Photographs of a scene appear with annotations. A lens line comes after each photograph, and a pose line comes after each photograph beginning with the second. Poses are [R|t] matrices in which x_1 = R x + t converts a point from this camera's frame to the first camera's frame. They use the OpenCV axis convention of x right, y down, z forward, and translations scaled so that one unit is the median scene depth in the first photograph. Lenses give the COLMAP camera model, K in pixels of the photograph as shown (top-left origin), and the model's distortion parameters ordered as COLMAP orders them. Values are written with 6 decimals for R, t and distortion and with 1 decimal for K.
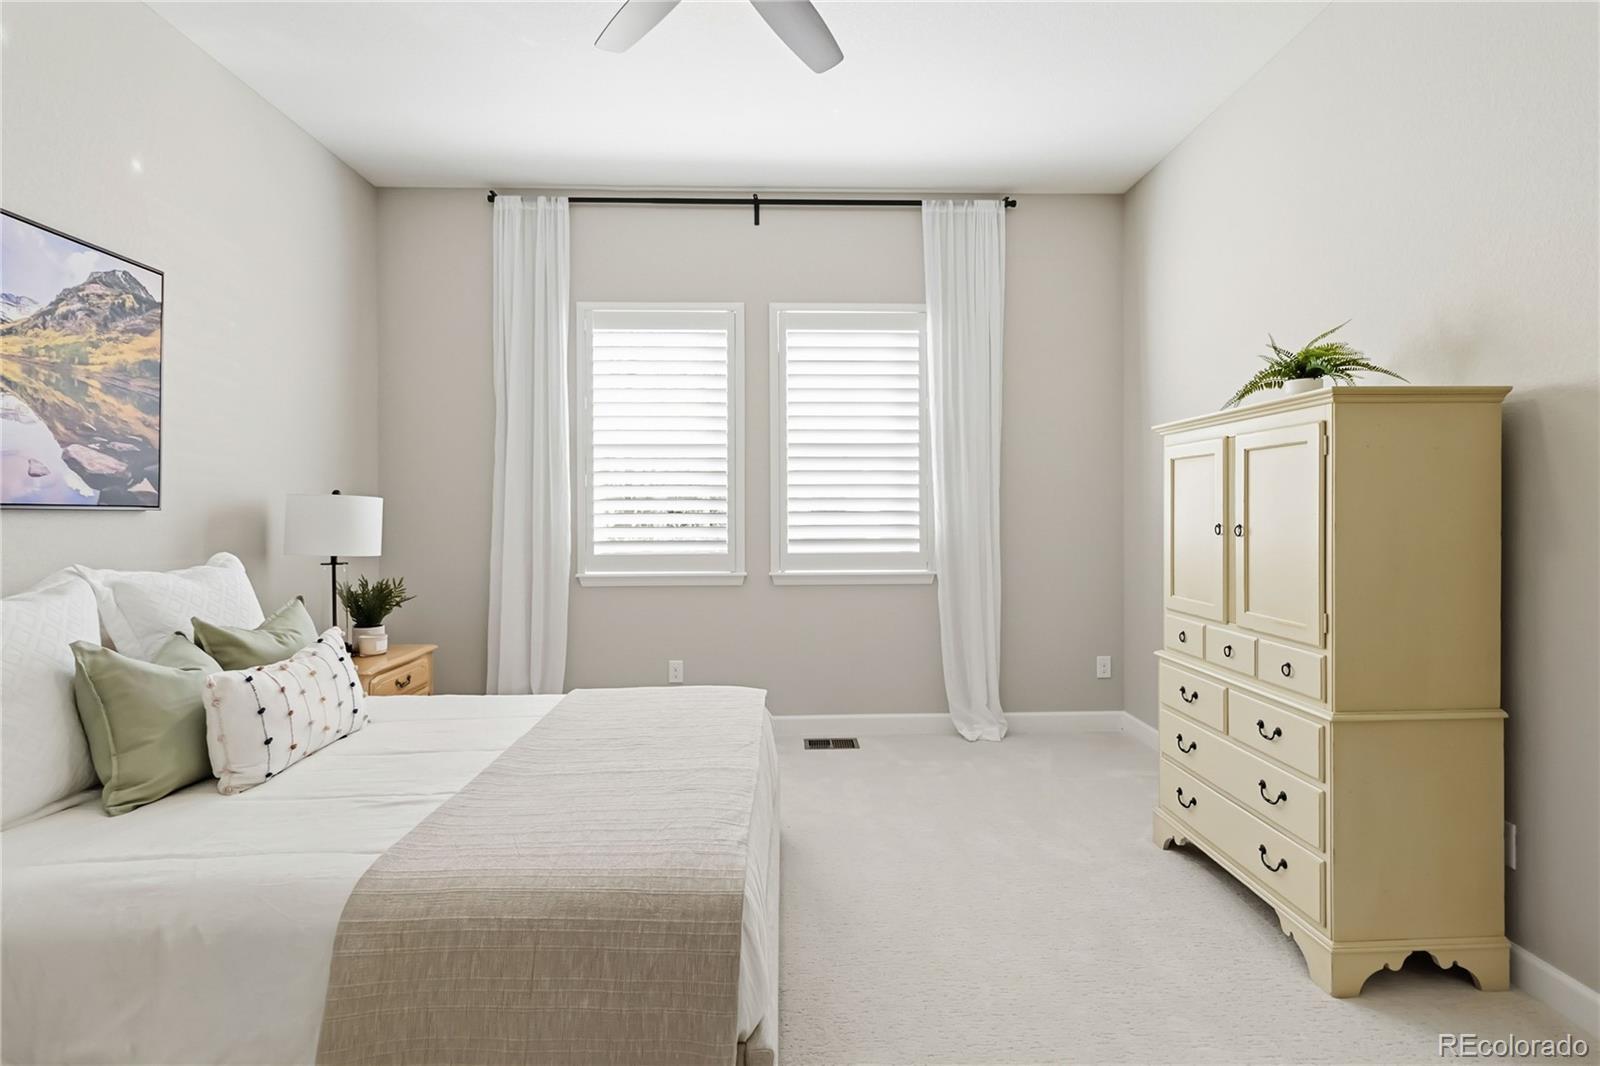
lens RADIAL K [[756.5, 0, 800.3], [0, 756.5, 519.9], [0, 0, 1]] dist [-0.000846, -0.000021]
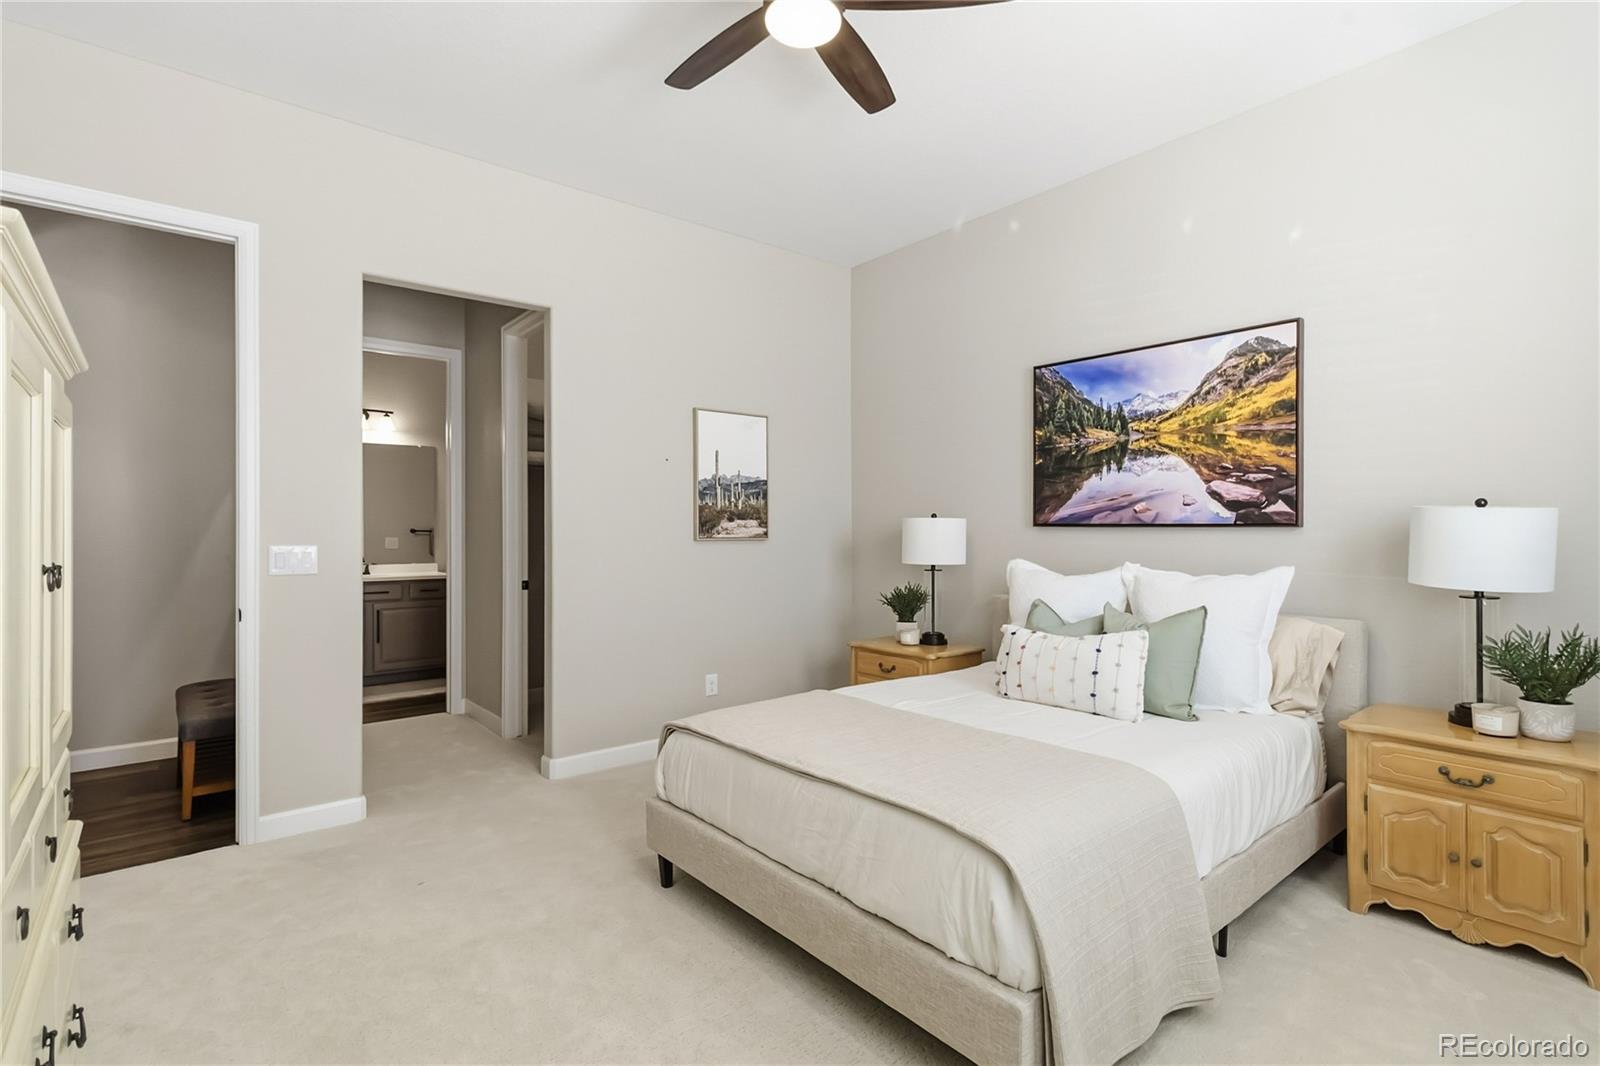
lens RADIAL K [[756.5, 0, 799.2], [0, 756.5, 527.5], [0, 0, 1]] dist [-0.000846, -0.000021]
pose [[-0.789453, 0.003909, -0.613799, 0.492684], [-0.000915, 0.999971, 0.007545, -0.022403], [0.613810, 0.006518, -0.789427, 1.577672]]
